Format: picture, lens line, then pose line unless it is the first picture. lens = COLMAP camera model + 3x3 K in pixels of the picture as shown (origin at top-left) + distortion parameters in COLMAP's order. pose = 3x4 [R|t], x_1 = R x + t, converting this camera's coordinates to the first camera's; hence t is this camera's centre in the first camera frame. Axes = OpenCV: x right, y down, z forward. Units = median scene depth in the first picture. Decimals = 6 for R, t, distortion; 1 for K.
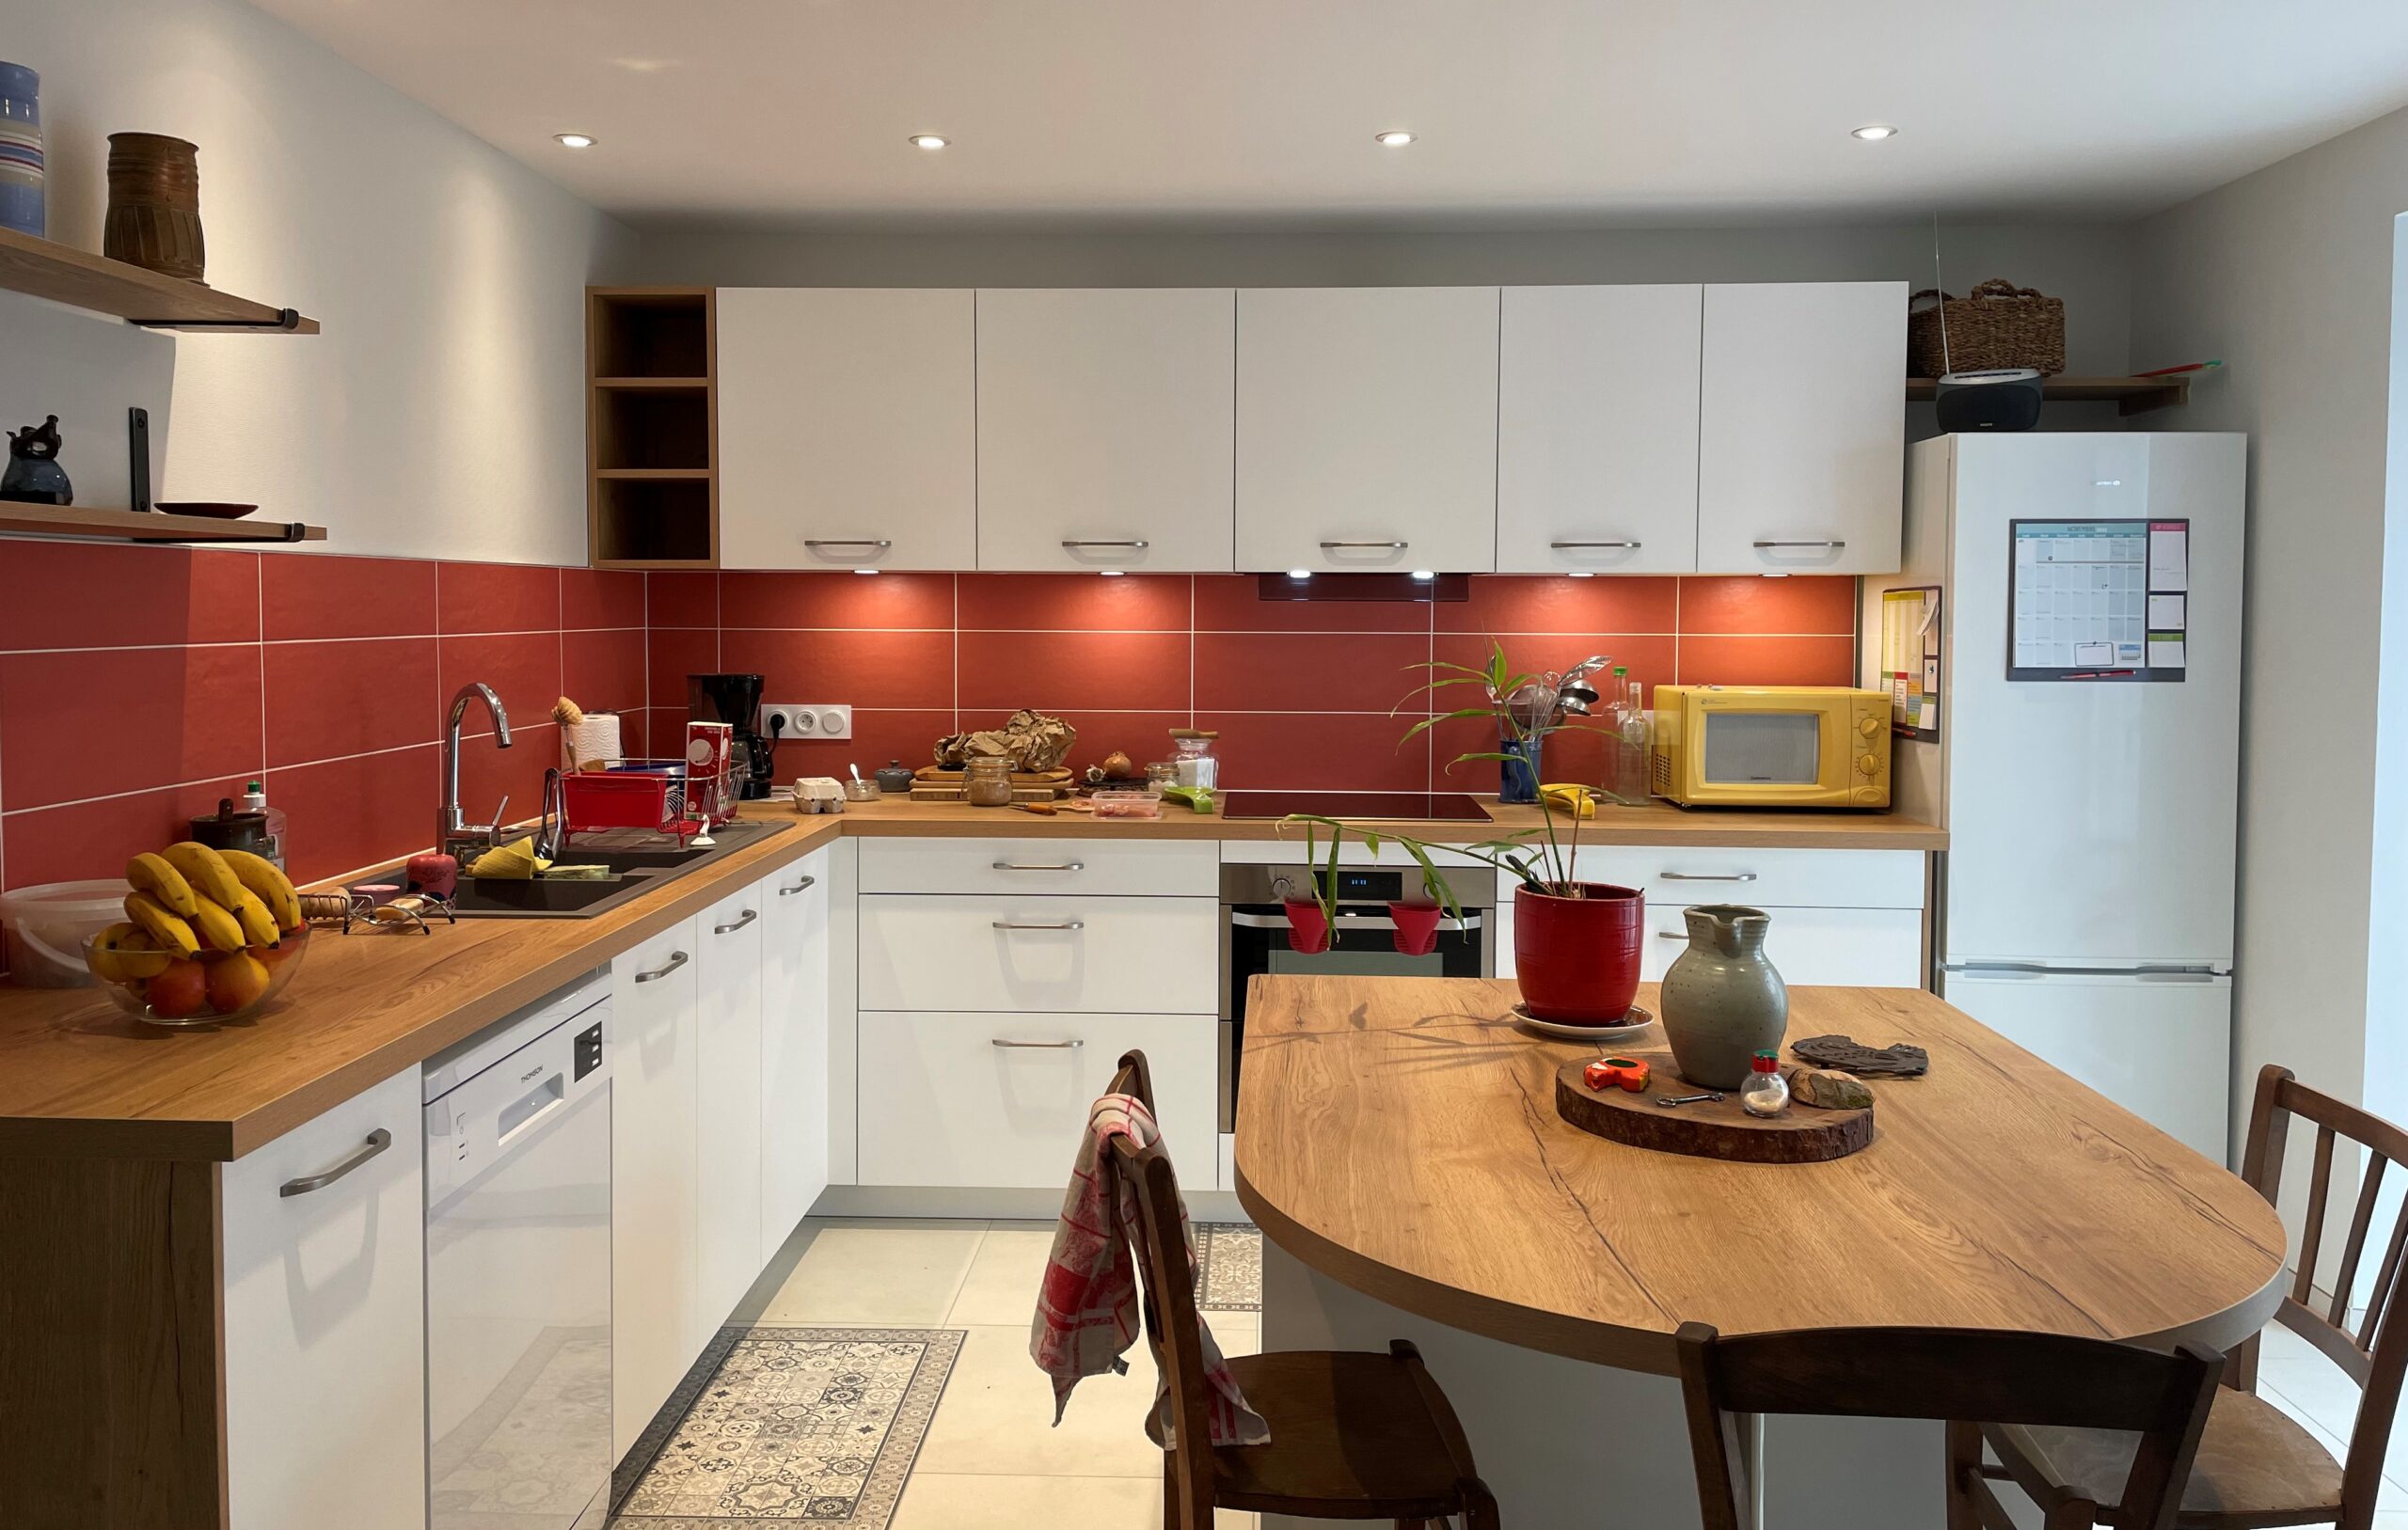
lens RADIAL K [[1830.4, 0, 1191.4], [0, 1830.4, 688.5], [0, 0, 1]] dist [0.093030, -0.110057]
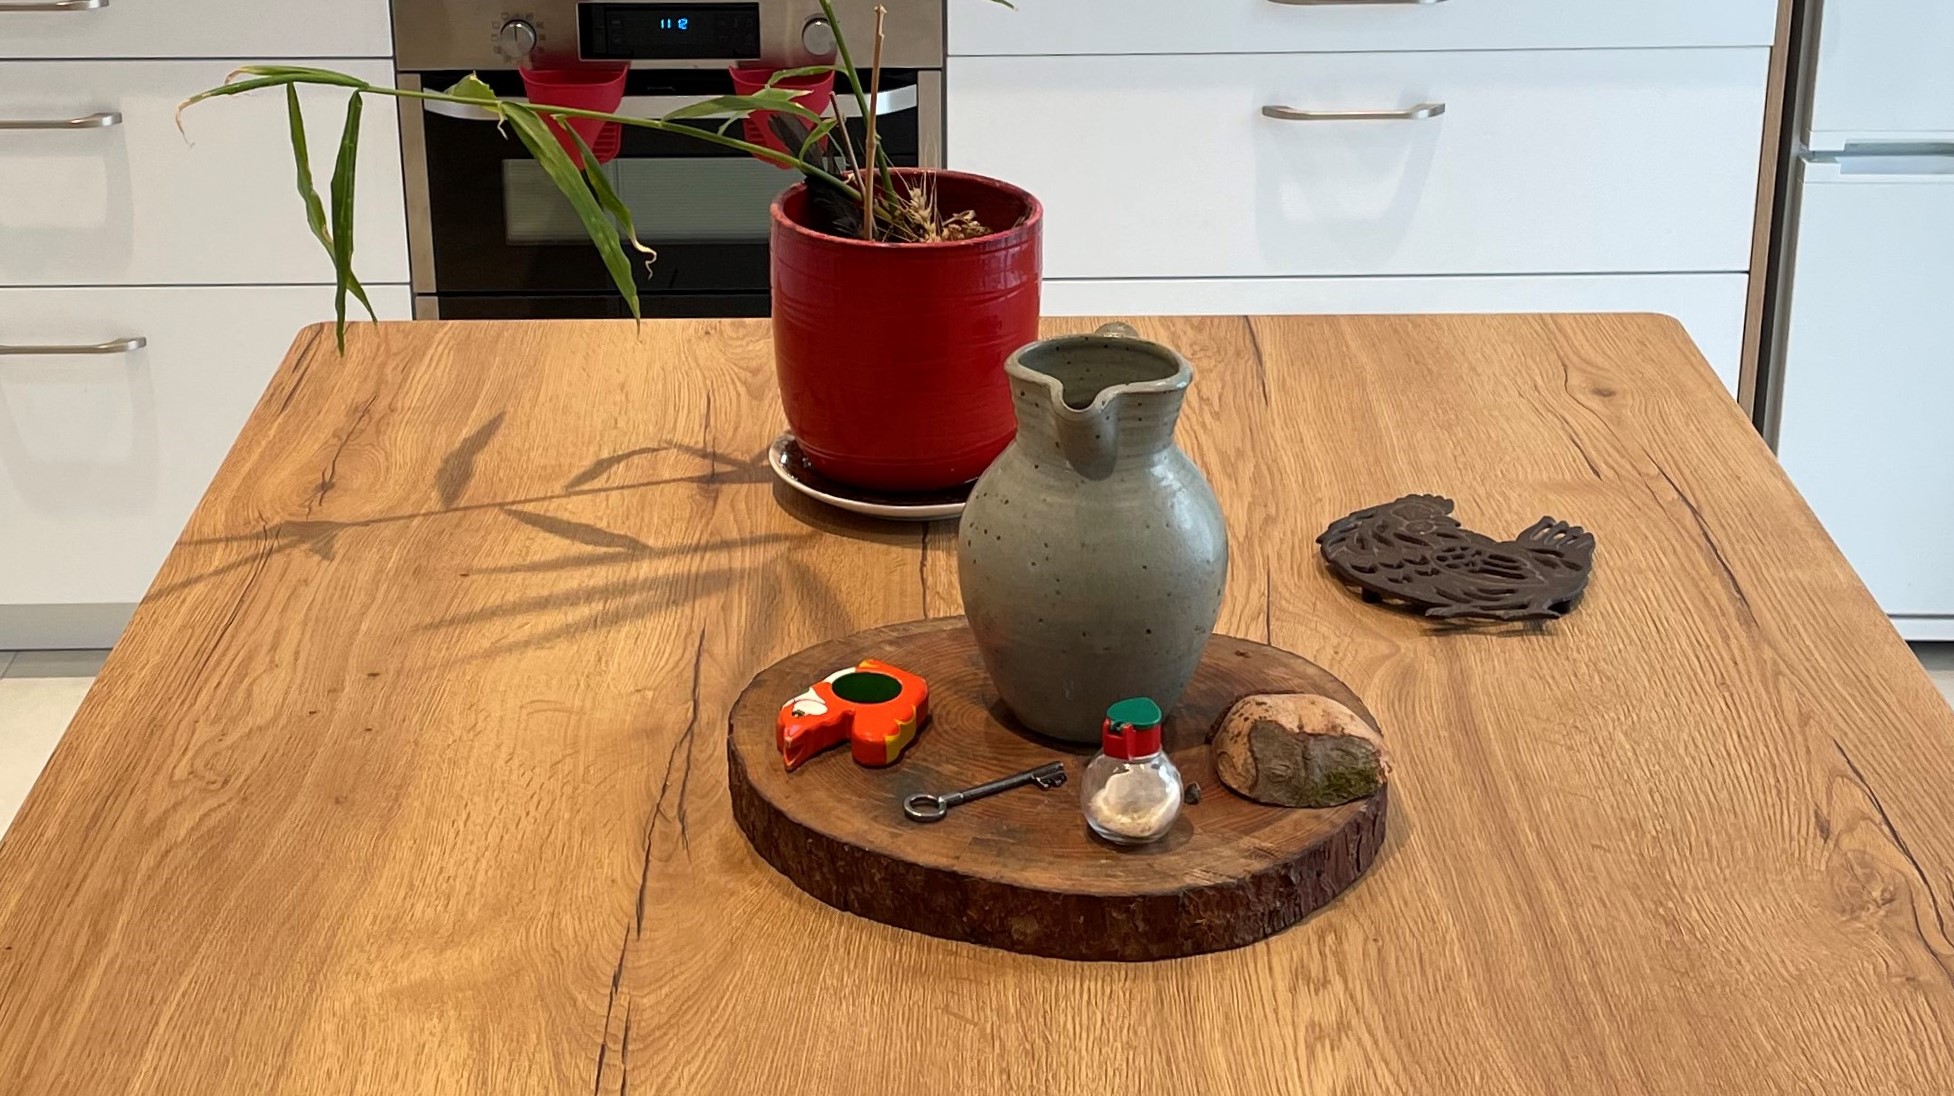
lens RADIAL K [[3062.4, 0, 951.4], [0, 3062.4, 403.6], [0, 0, 1]] dist [0.086230, 0.000000]
pose [[0.998403, -0.030150, 0.047780, 0.125743], [0.013780, 0.950113, 0.311602, -0.055373], [-0.054791, -0.310446, 0.949011, 0.176232]]
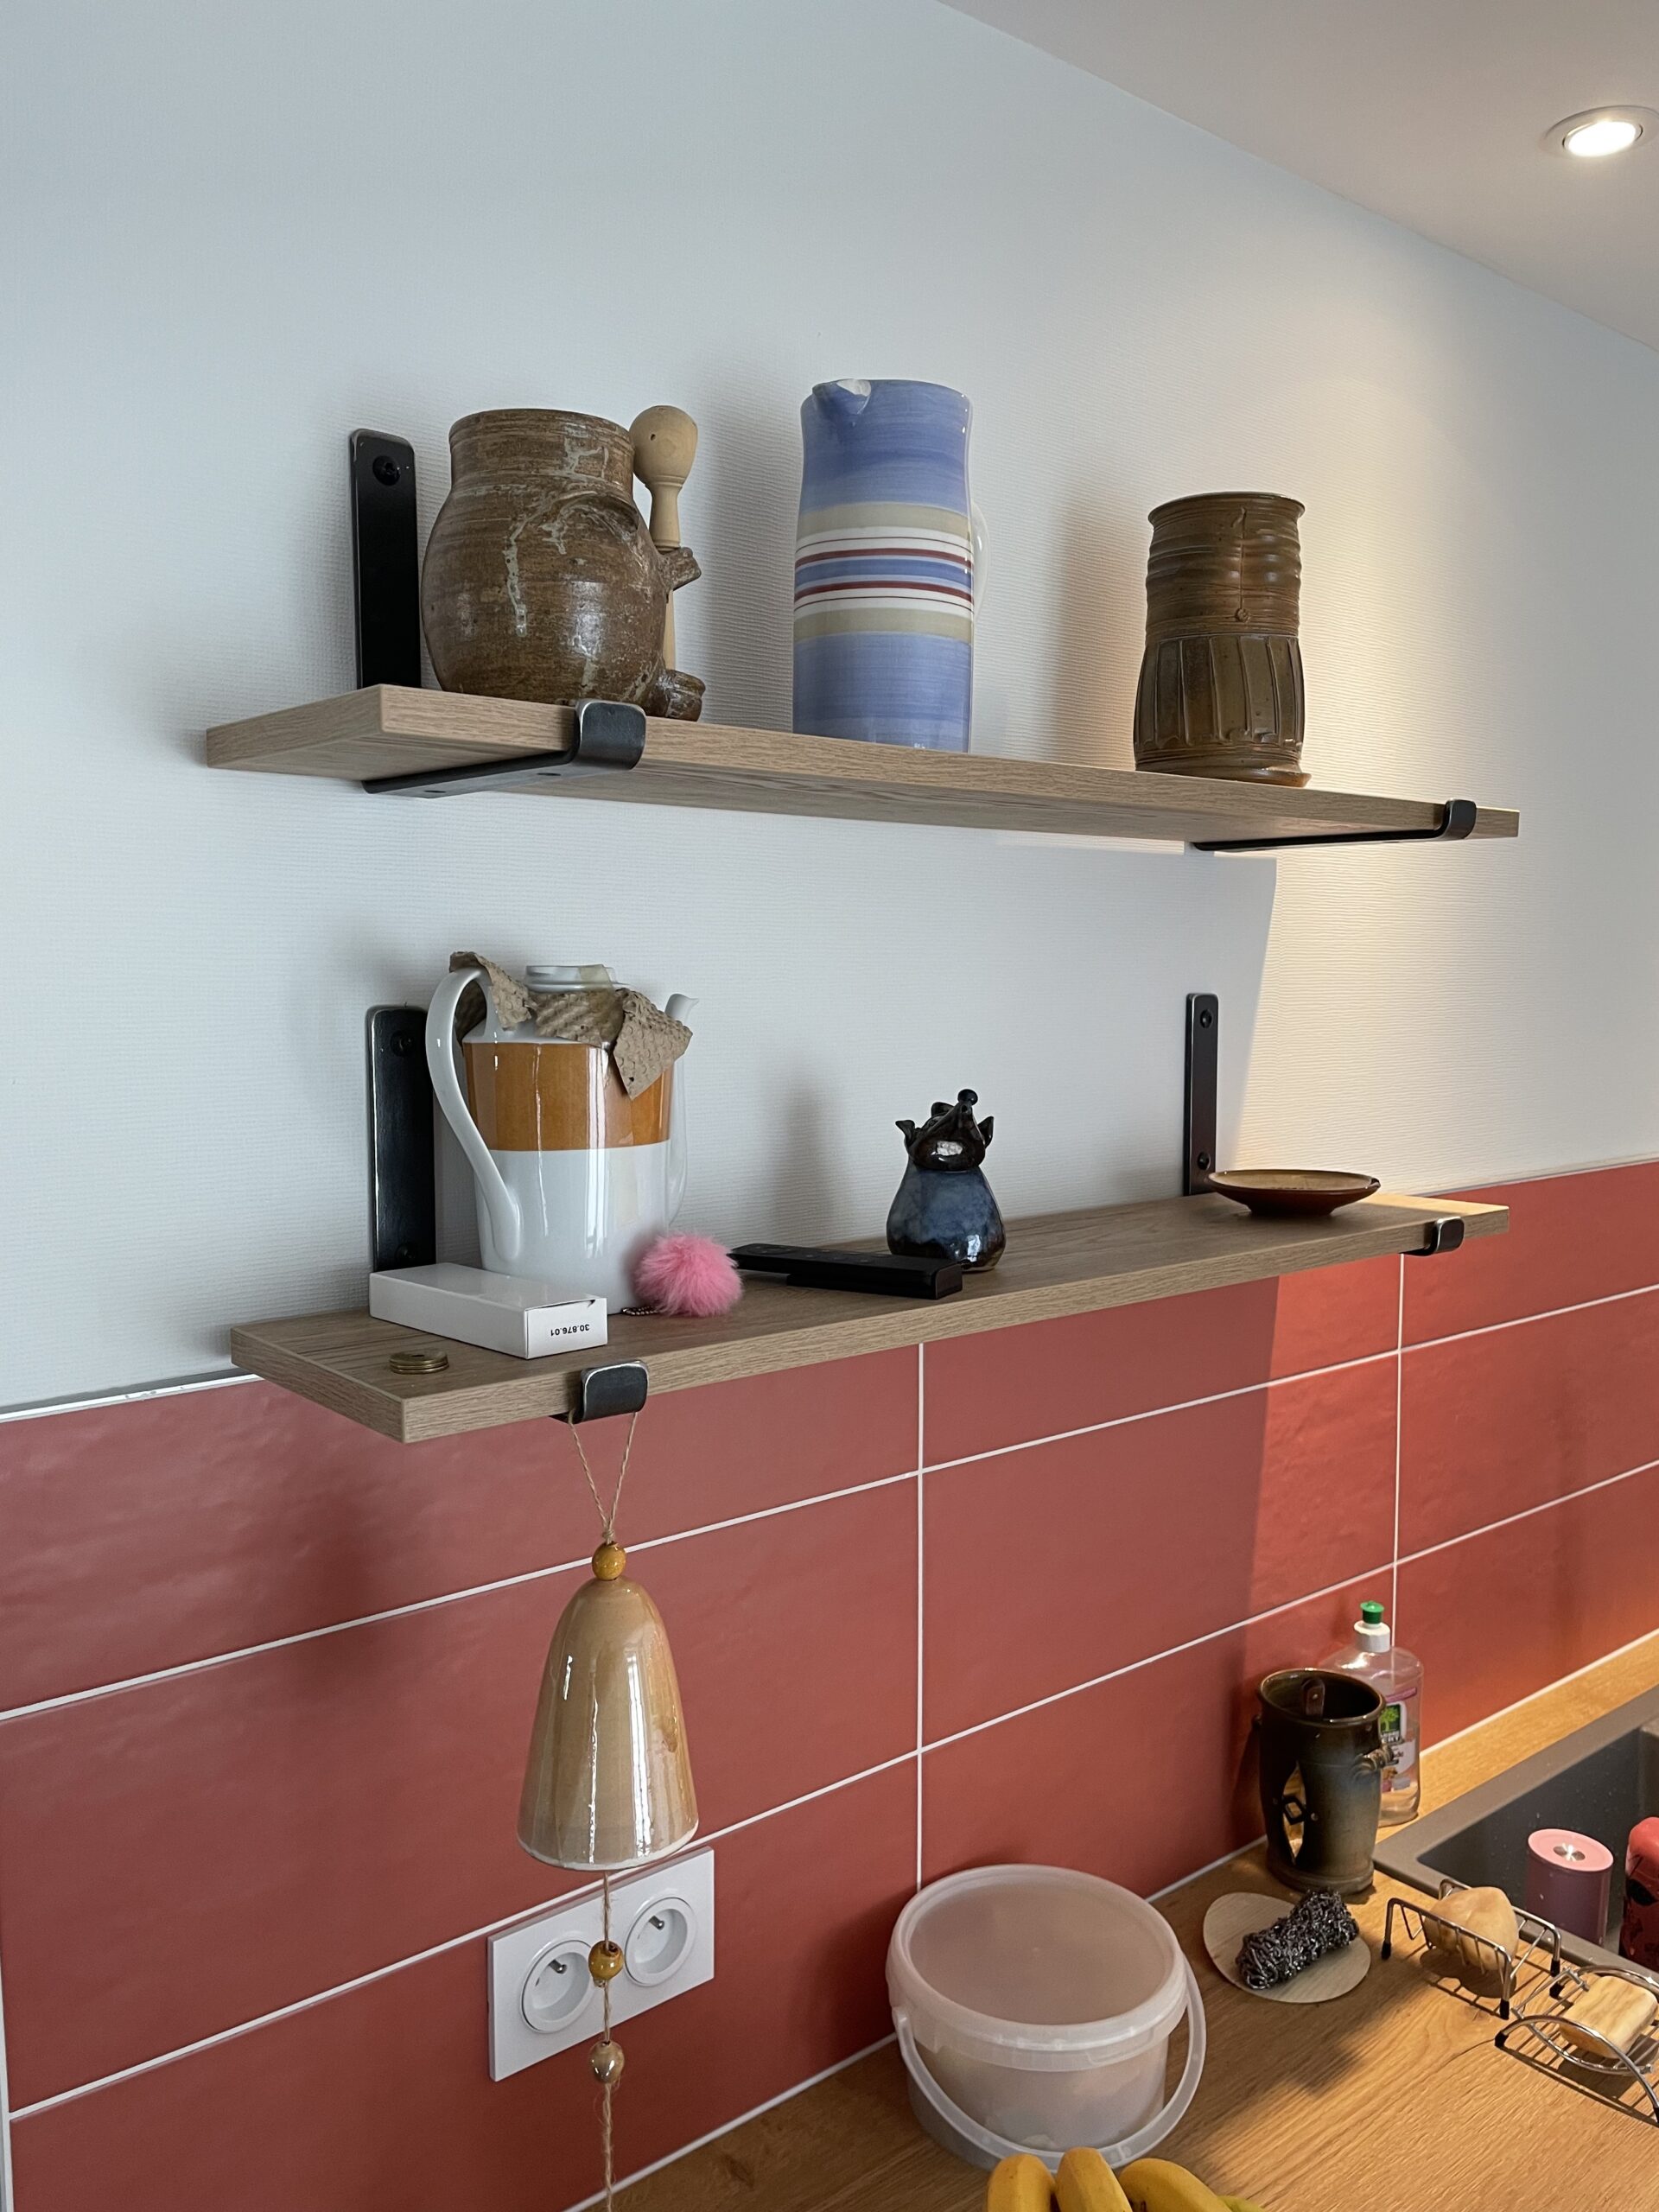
lens RADIAL K [[1759.3, 0, 875.6], [0, 1759.3, 1132.9], [0, 0, 1]] dist [0.067885, -0.072220]
pose [[0.687916, 0.066899, -0.722700, -0.157051], [-0.033206, 0.997601, 0.060738, -0.090827], [0.725030, -0.017785, 0.688488, 0.363907]]
